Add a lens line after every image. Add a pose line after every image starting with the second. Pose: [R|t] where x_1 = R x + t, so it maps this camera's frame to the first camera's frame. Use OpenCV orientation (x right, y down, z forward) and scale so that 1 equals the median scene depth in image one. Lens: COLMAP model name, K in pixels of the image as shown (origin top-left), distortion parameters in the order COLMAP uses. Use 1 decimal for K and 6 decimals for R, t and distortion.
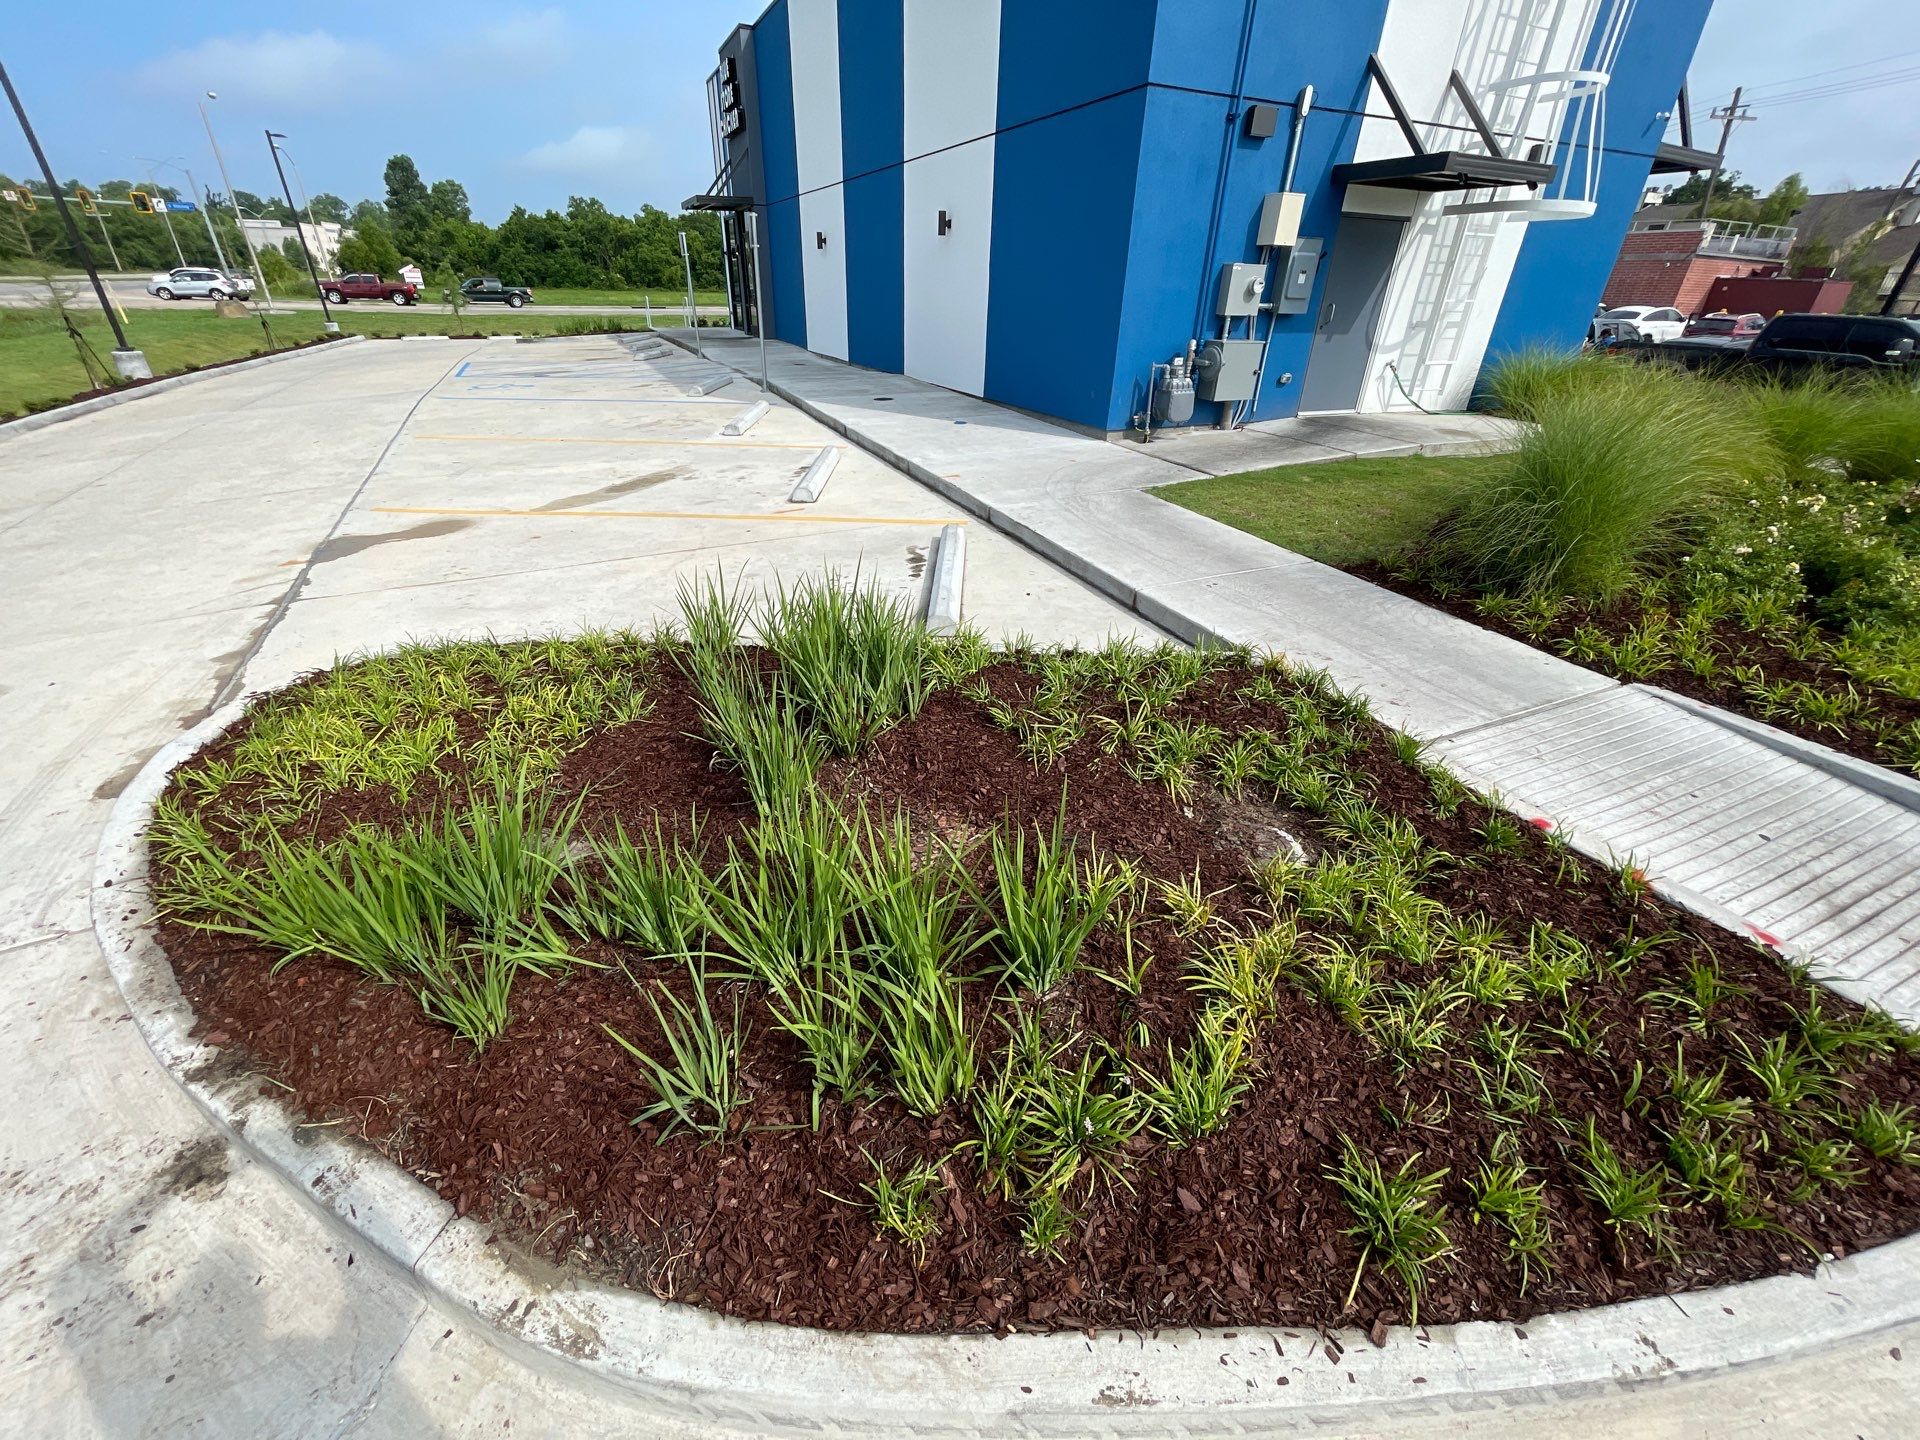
lens RADIAL K [[755.7, 0, 955.4], [0, 755.7, 725.4], [0, 0, 1]] dist [-0.002342, -0.002755]
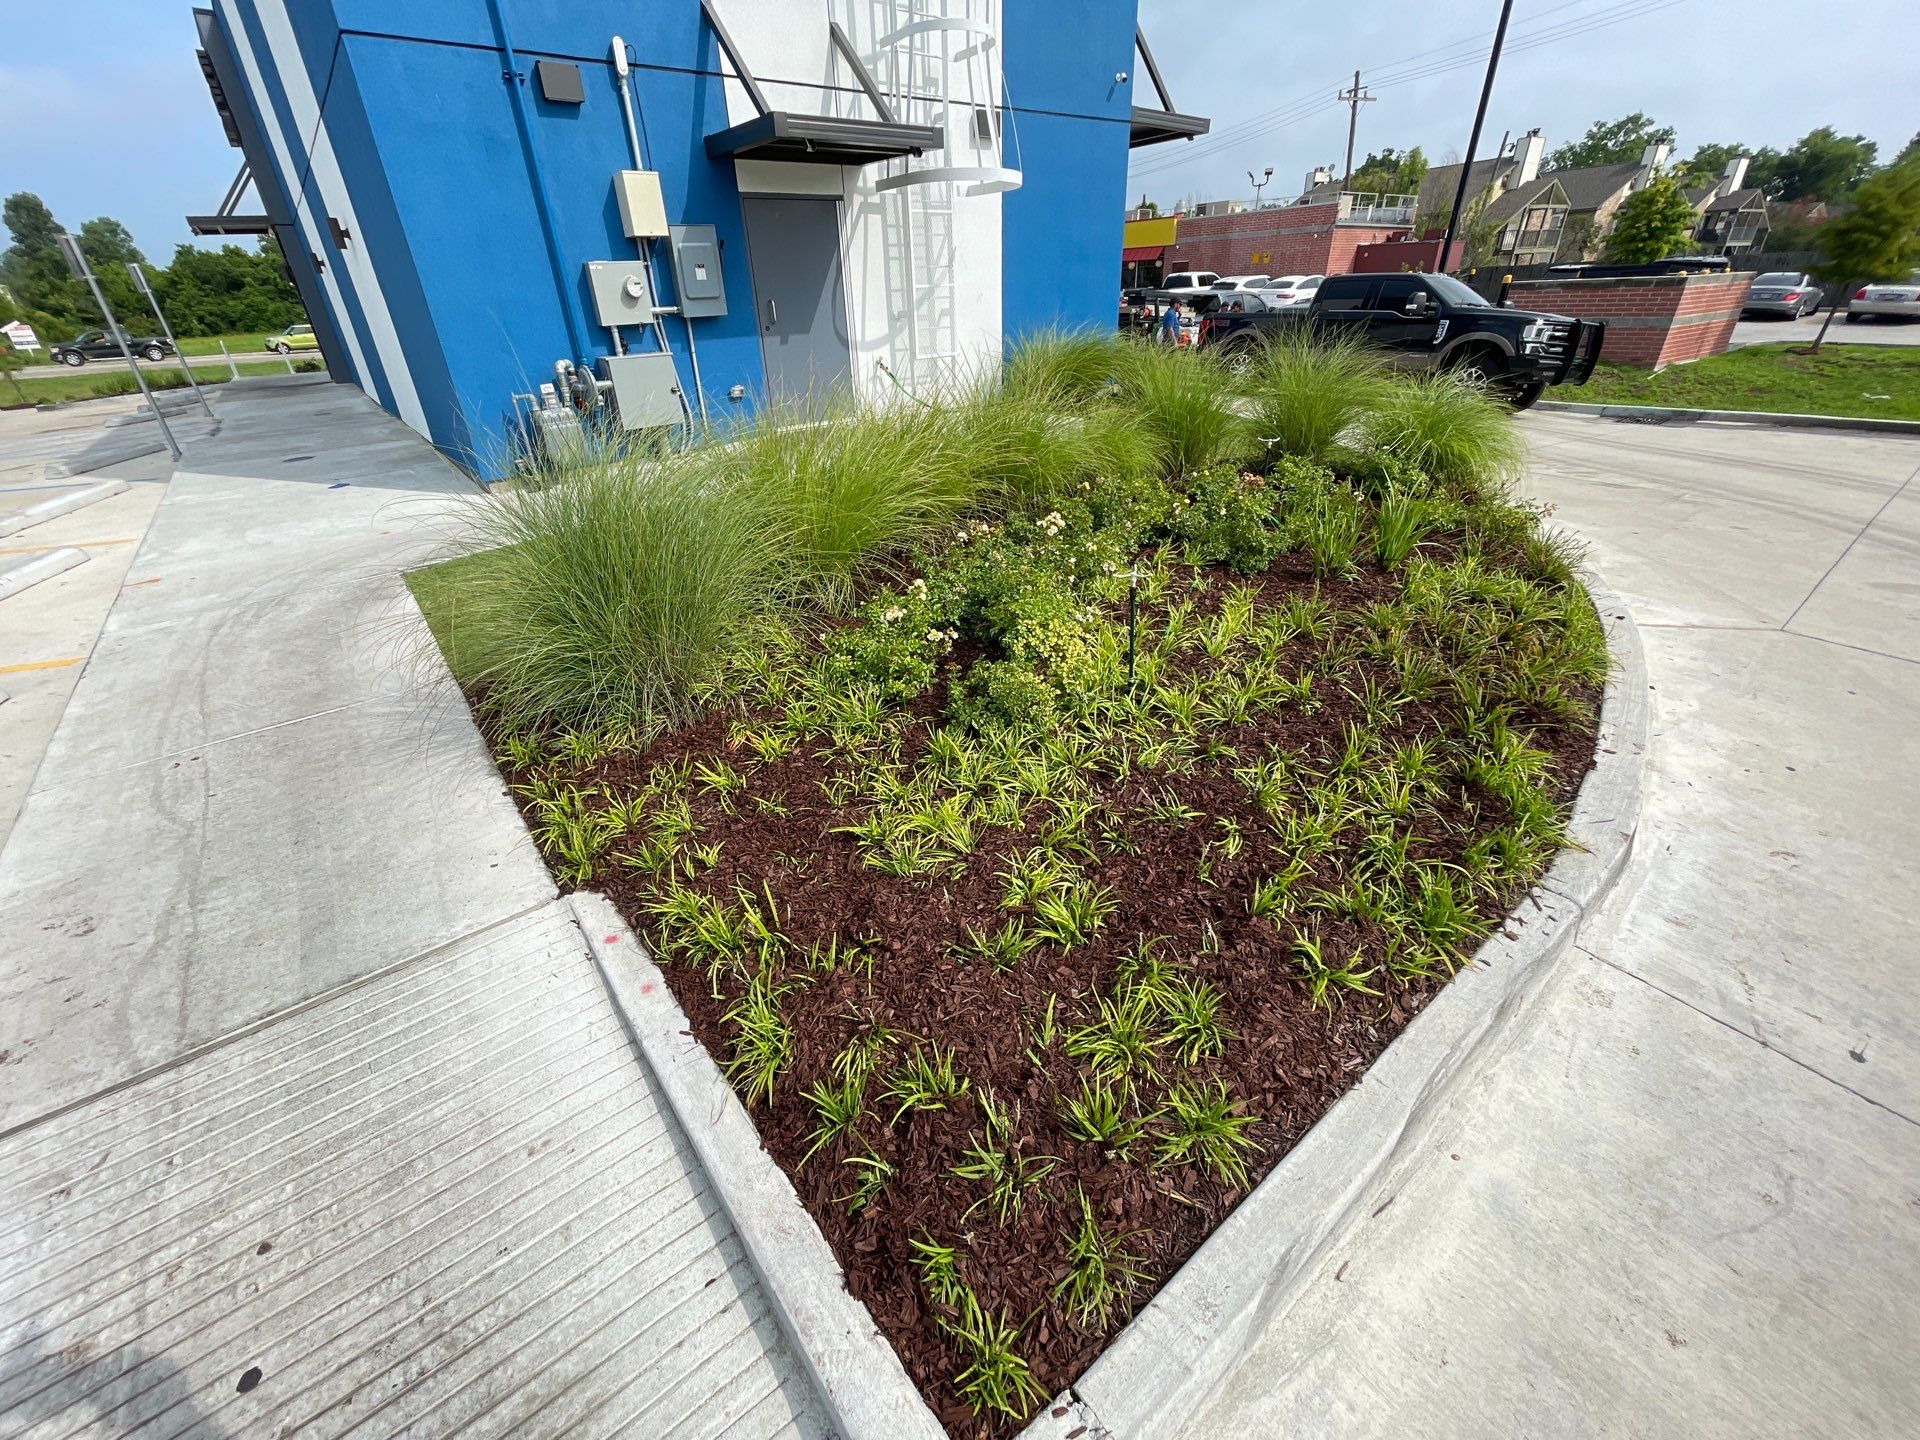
lens RADIAL K [[769.9, 0, 960.0], [0, 769.9, 720.0], [0, 0, 1]] dist [-0.001395, -0.004984]
pose [[0.969451, -0.164334, 0.182096, 0.486037], [0.167569, 0.985857, -0.002418, -0.061568], [-0.179123, 0.032857, 0.983278, 0.136336]]
